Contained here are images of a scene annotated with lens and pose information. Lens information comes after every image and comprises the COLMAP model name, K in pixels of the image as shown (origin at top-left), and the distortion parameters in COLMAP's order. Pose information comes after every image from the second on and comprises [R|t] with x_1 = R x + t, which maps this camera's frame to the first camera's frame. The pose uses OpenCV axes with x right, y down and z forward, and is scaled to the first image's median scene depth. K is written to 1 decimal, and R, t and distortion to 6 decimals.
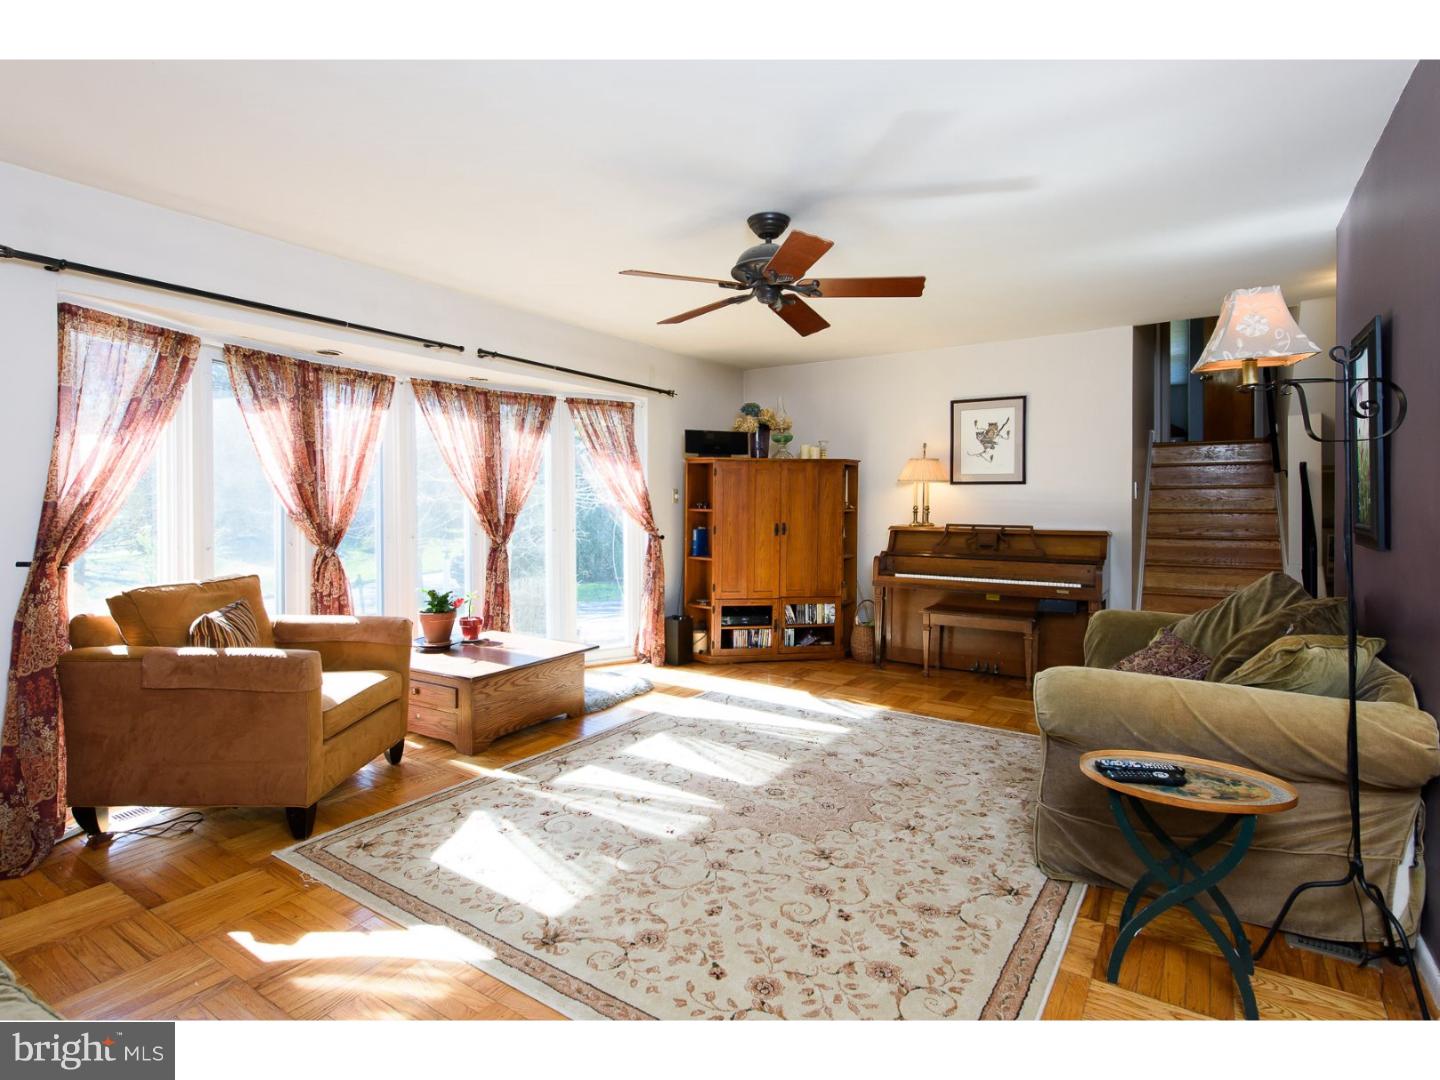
lens RADIAL K [[728.3, 0, 718.4], [0, 728.3, 511.9], [0, 0, 1]] dist [0.012445, -0.005918]
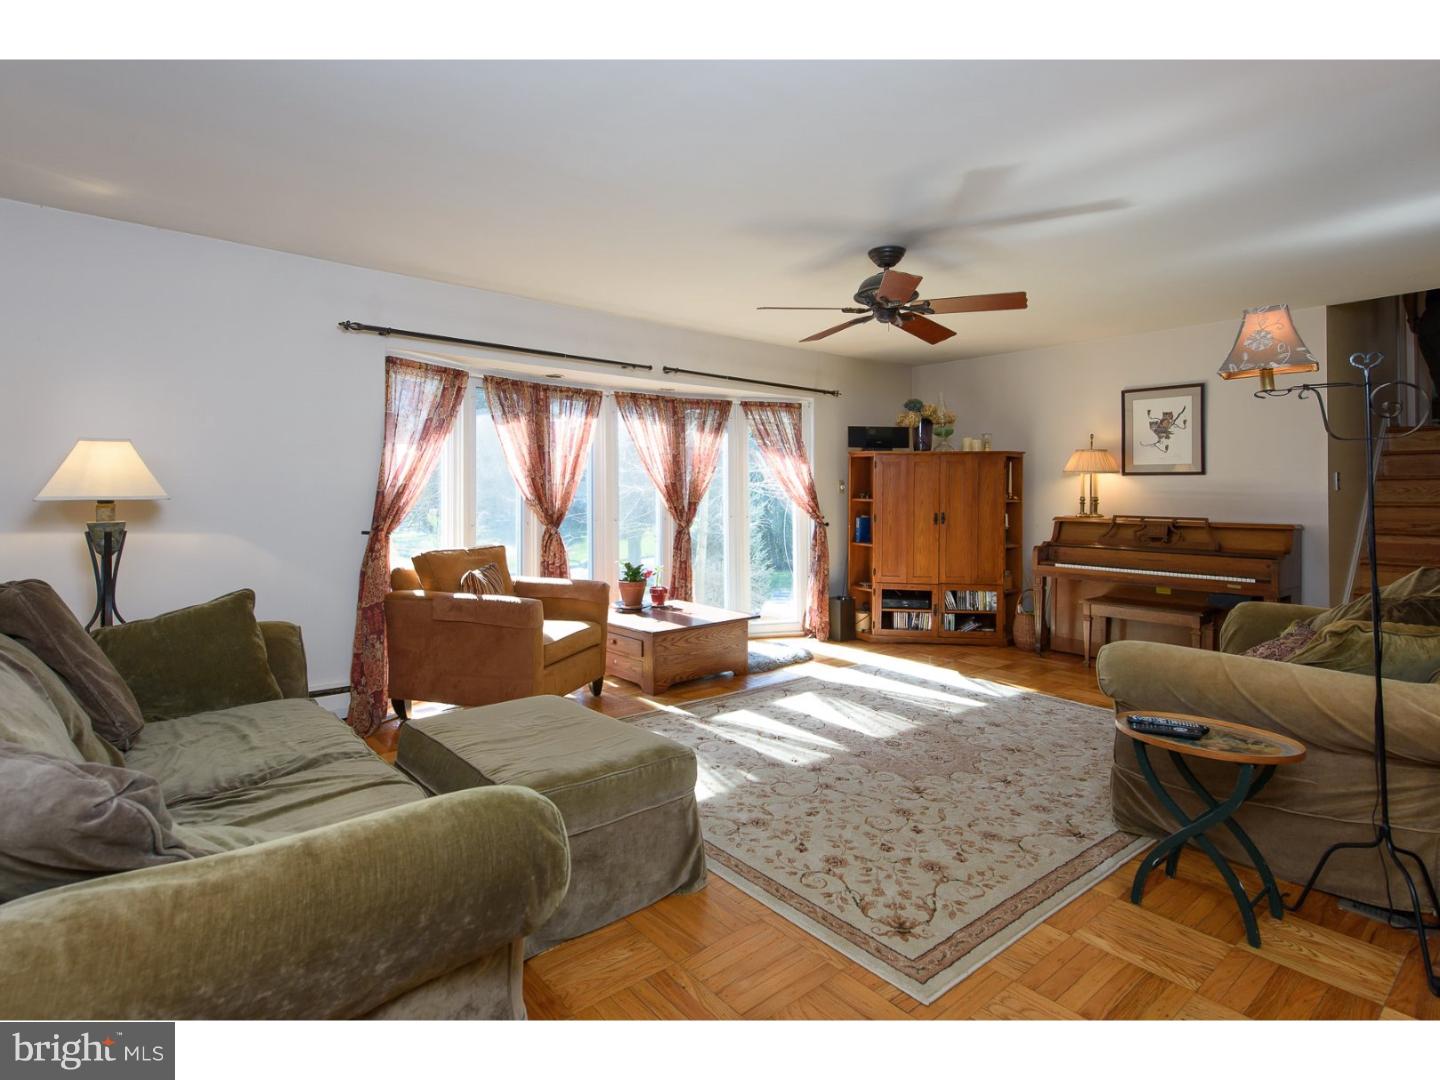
lens RADIAL K [[728.3, 0, 714.6], [0, 728.3, 501.5], [0, 0, 1]] dist [0.012445, -0.005918]
pose [[0.958359, 0.006792, -0.285485, 0.128760], [-0.006952, 0.999976, 0.000451, 0.001789], [0.285481, 0.001553, 0.958383, -0.182282]]
